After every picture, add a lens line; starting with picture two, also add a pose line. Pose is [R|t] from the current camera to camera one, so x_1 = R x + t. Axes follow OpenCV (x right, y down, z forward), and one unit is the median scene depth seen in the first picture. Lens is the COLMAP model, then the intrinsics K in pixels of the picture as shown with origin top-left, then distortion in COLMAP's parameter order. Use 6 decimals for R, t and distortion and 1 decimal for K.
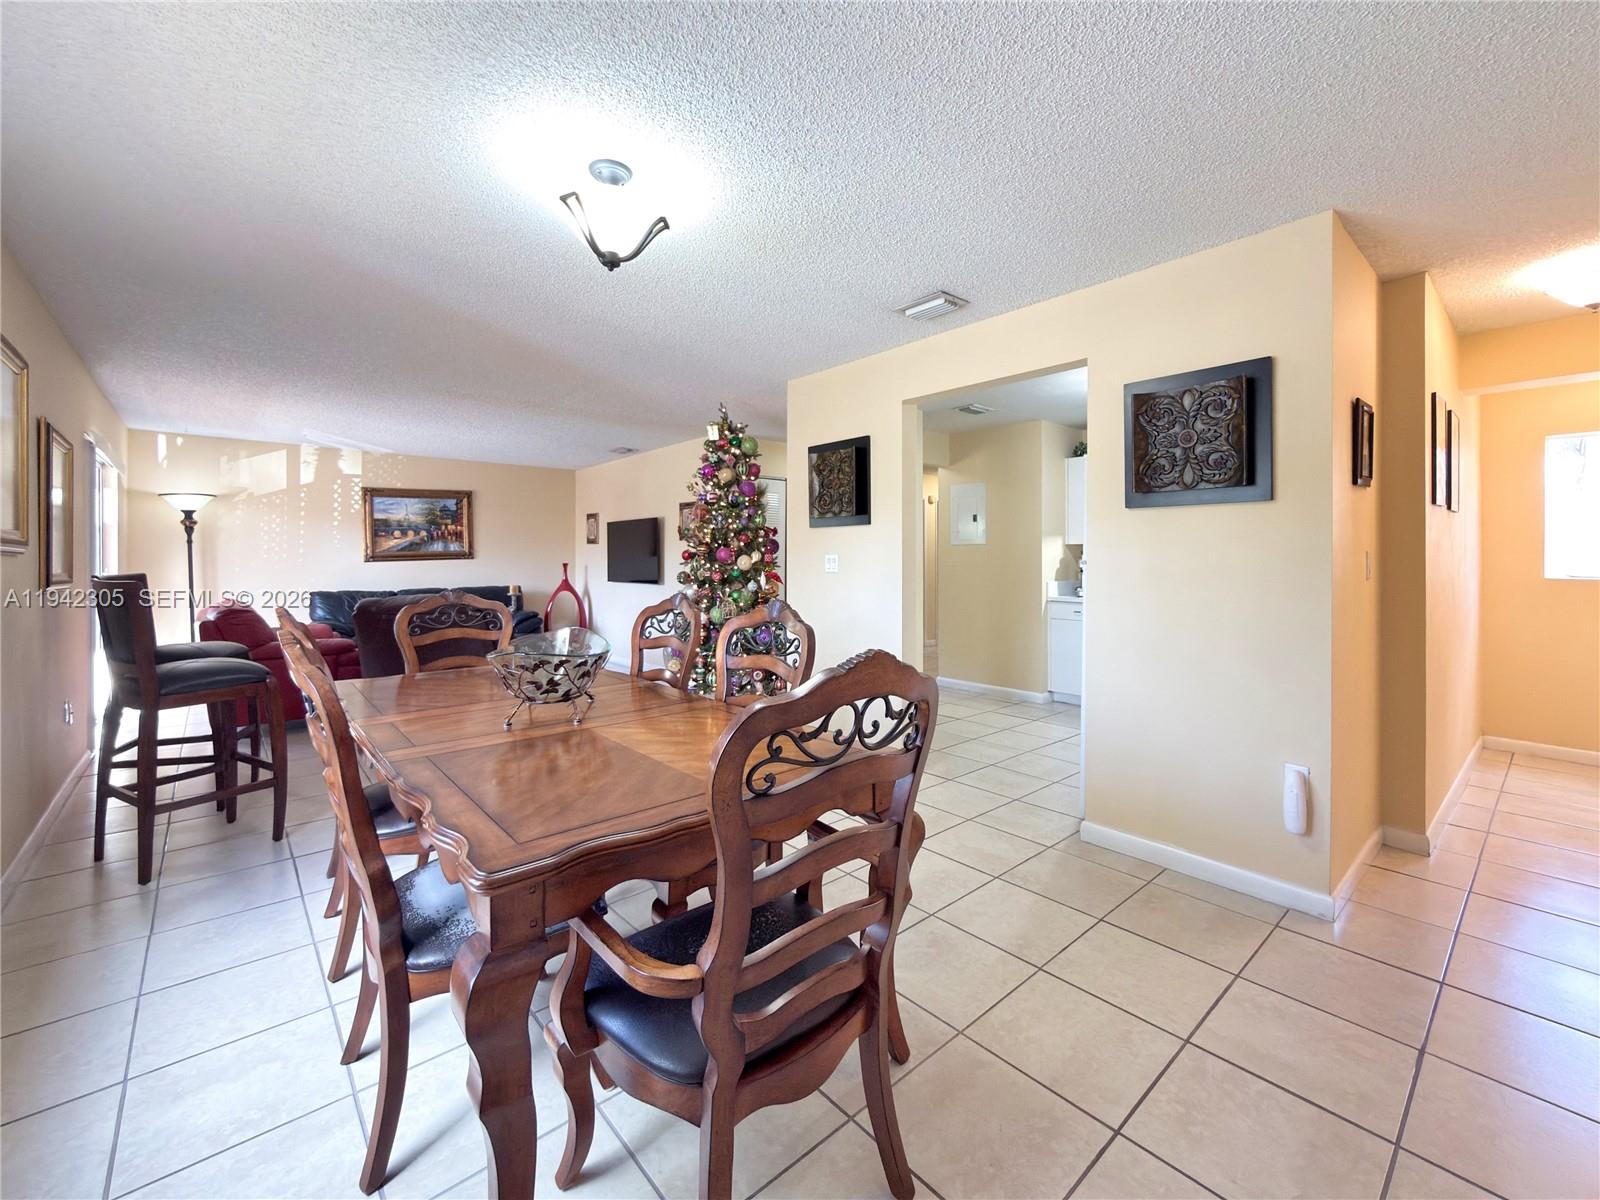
lens RADIAL K [[664.3, 0, 798.8], [0, 664.3, 563.0], [0, 0, 1]] dist [0.001212, 0.000127]
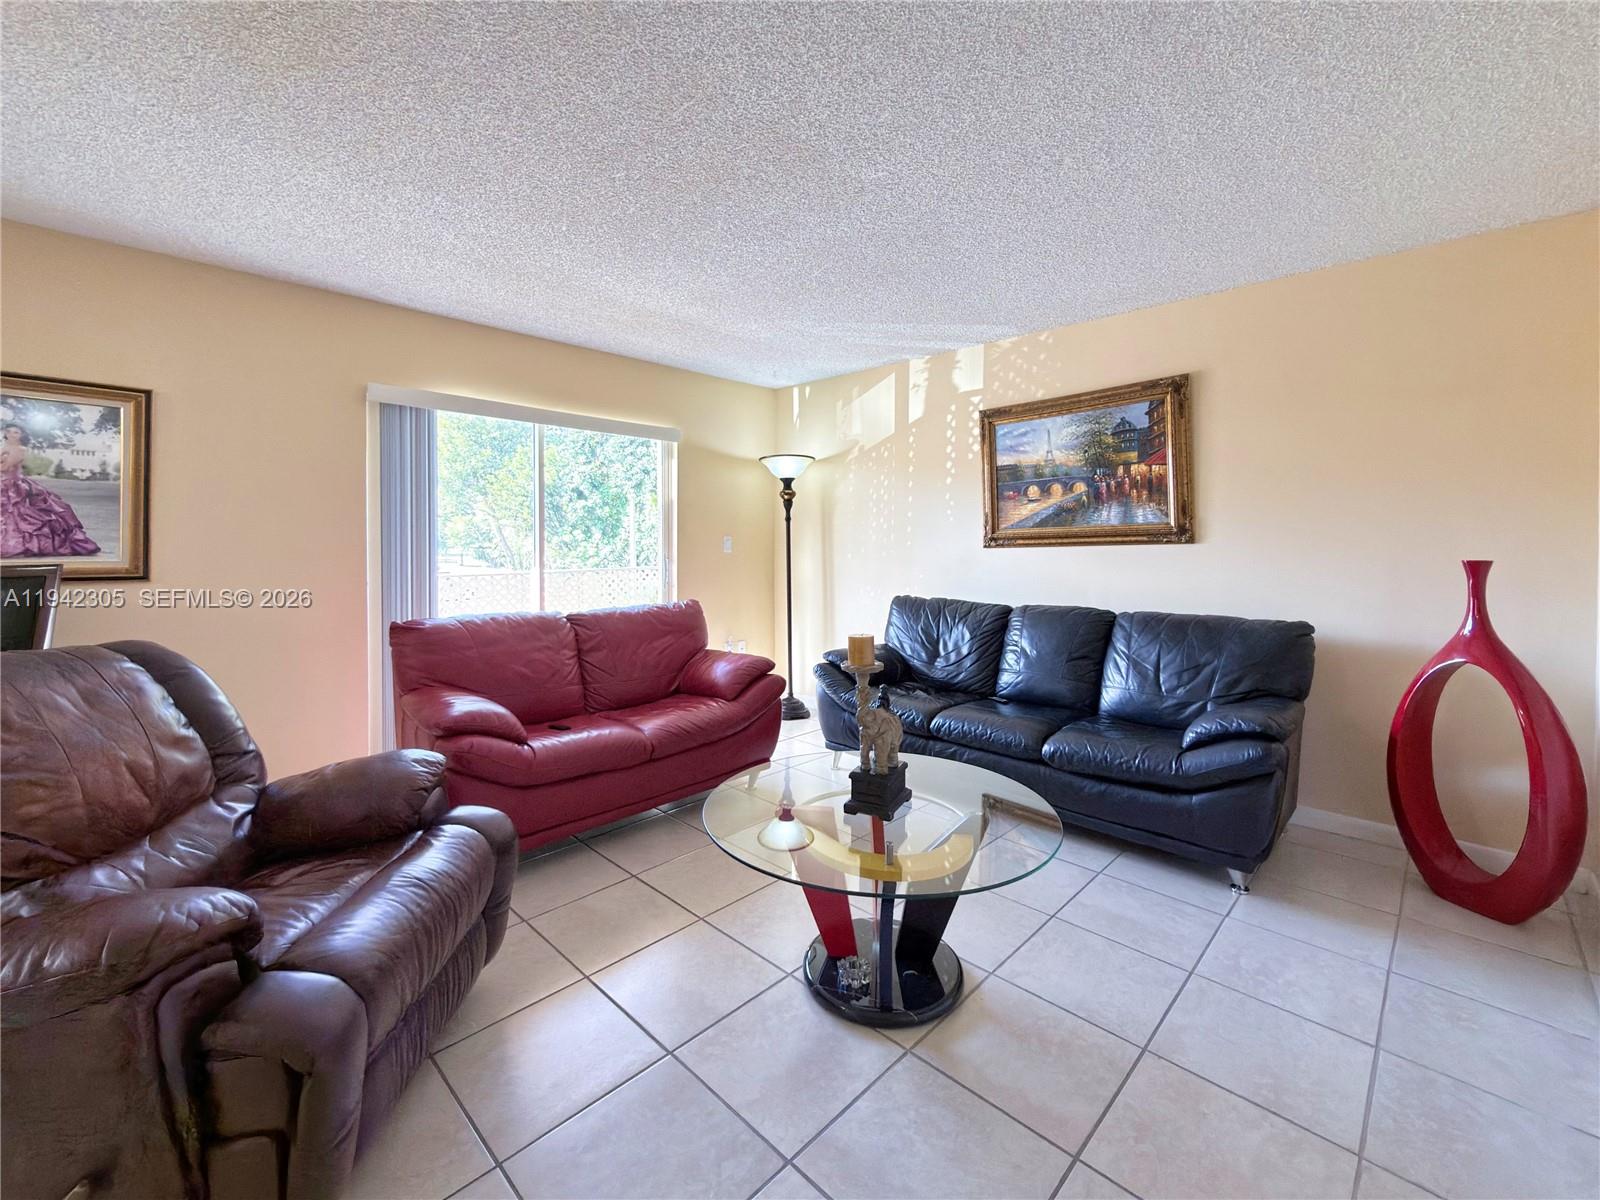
lens RADIAL K [[673.4, 0, 796.5], [0, 673.4, 544.5], [0, 0, 1]] dist [0.000152, 0.000125]
pose [[0.083294, 0.008779, -0.996486, -0.117249], [-0.007967, 0.999935, 0.008144, -0.007542], [0.996493, 0.007261, 0.083359, 0.794940]]
